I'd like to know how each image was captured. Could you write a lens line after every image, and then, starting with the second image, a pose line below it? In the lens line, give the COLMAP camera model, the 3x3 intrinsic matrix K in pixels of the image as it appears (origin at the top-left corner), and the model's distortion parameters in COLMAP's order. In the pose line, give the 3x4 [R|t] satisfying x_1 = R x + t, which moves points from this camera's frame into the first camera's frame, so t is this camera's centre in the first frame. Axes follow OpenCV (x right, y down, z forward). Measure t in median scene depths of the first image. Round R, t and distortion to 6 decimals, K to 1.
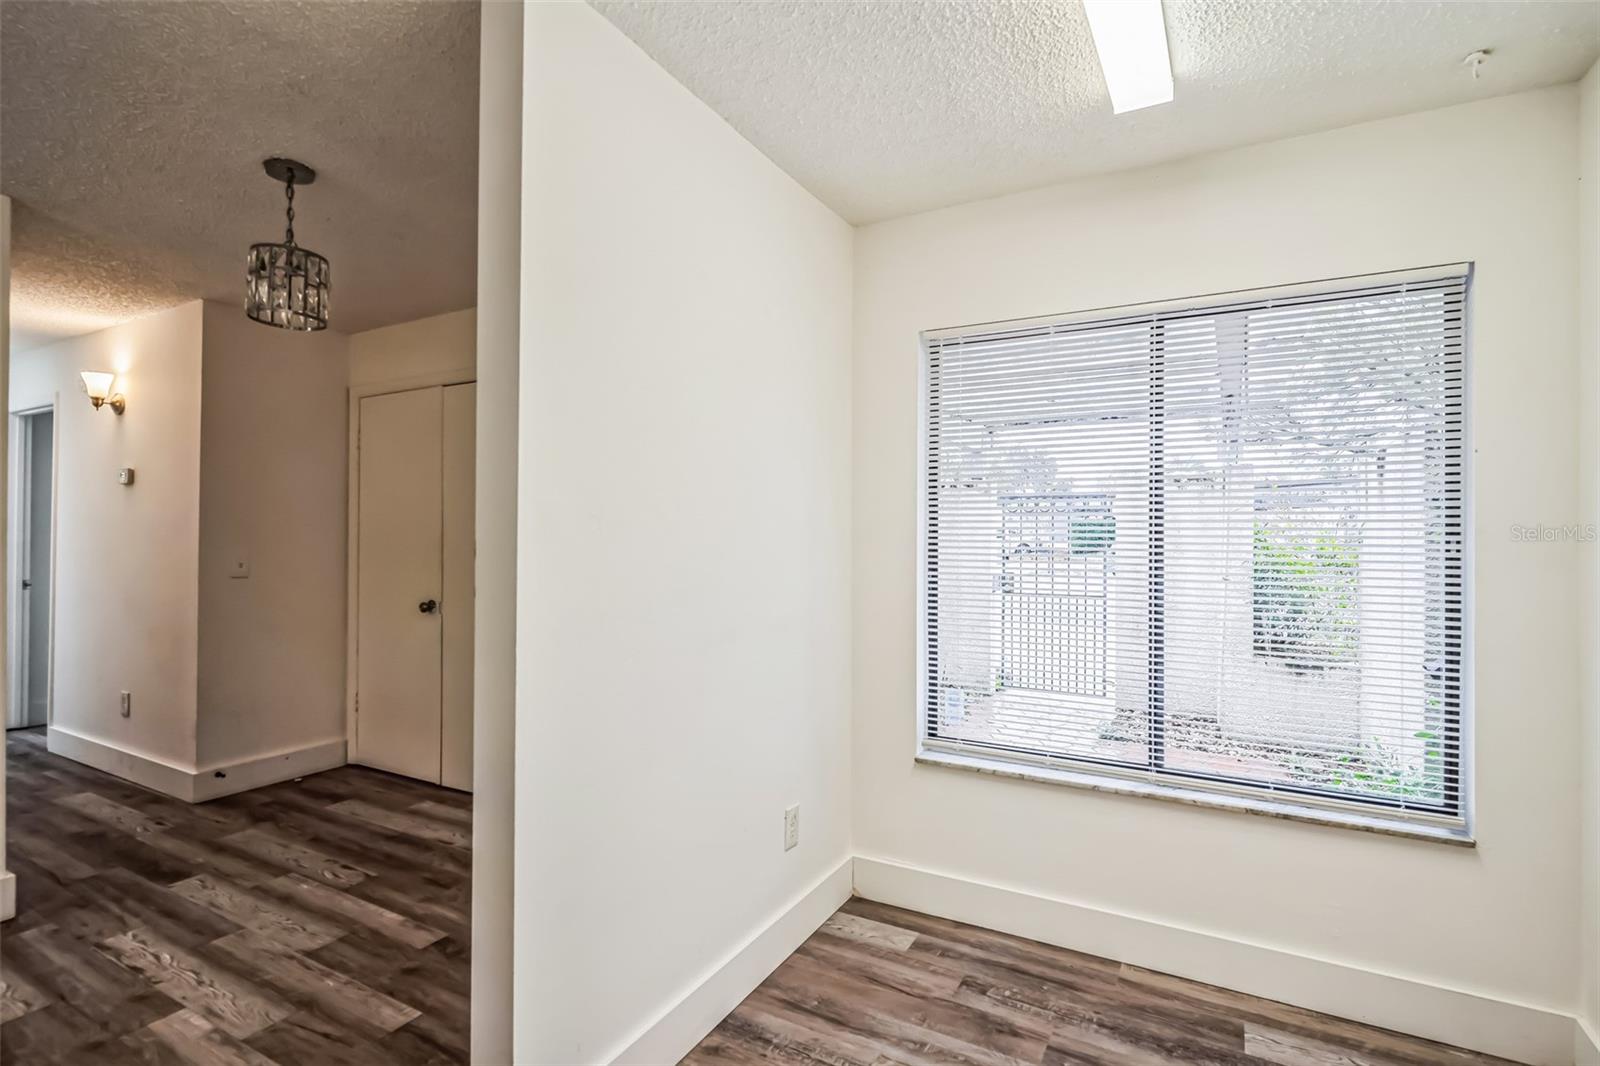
lens RADIAL K [[764.4, 0, 825.4], [0, 764.4, 526.1], [0, 0, 1]] dist [0.008045, -0.002416]
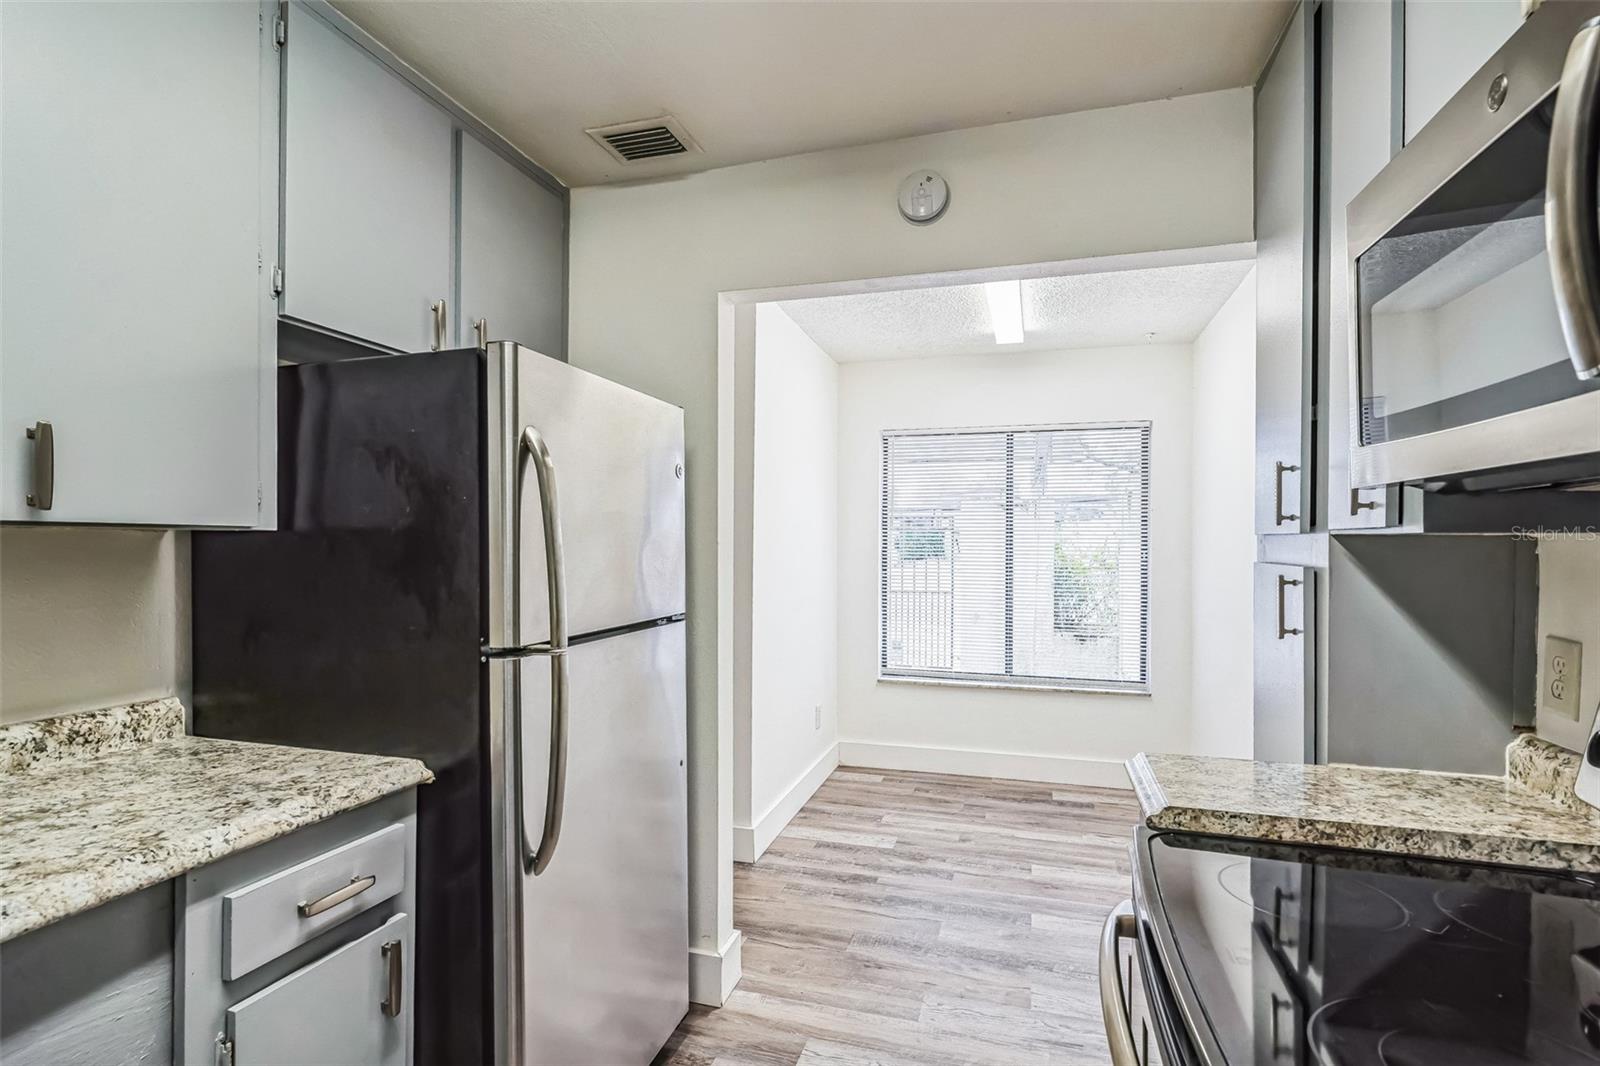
lens RADIAL K [[764.4, 0, 807.5], [0, 764.4, 539.1], [0, 0, 1]] dist [0.008045, -0.002416]
pose [[0.979384, -0.002328, 0.201994, -0.446139], [0.001000, 0.999977, 0.006679, -0.028824], [-0.202005, -0.006339, 0.979364, -0.759890]]
